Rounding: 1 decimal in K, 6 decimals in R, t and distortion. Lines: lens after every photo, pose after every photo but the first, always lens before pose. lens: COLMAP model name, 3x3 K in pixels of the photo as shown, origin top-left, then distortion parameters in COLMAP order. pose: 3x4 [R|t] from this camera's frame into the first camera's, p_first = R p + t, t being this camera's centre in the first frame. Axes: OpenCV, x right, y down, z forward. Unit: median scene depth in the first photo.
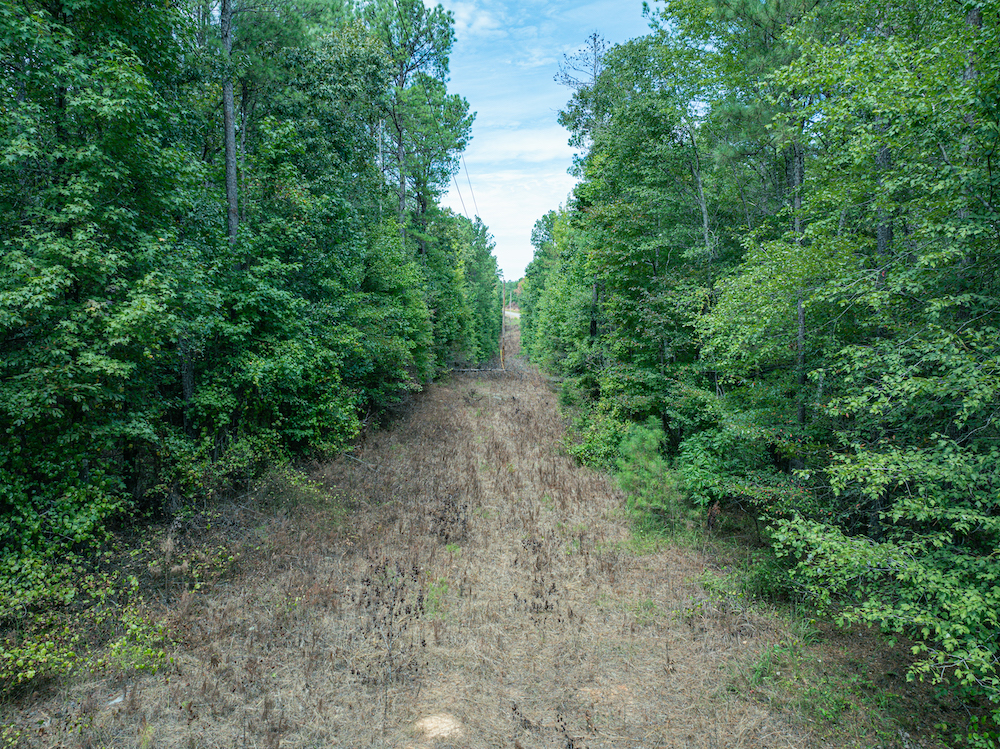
lens RADIAL K [[705.6, 0, 504.1], [0, 705.6, 376.0], [0, 0, 1]] dist [-0.023647, -0.001243]
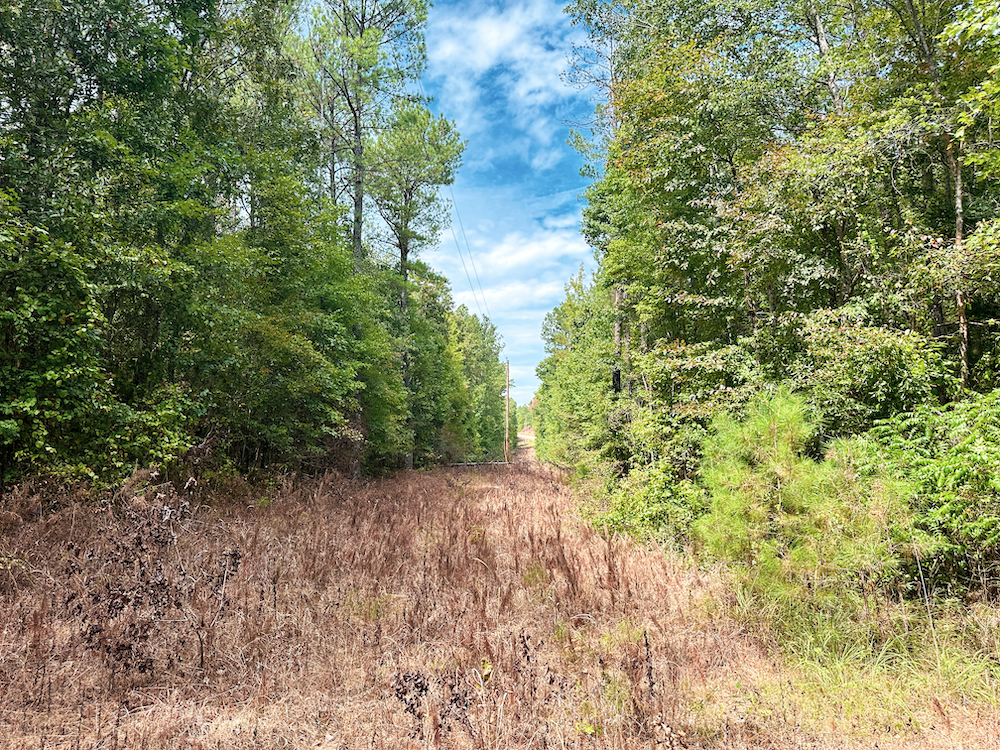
lens RADIAL K [[686.7, 0, 502.9], [0, 686.7, 375.0], [0, 0, 1]] dist [0.030759, -0.000038]
pose [[0.999584, -0.004755, -0.028452, 0.037451], [-0.000920, 0.980570, -0.196169, 0.095375], [0.028832, 0.196114, 0.980157, 0.400364]]
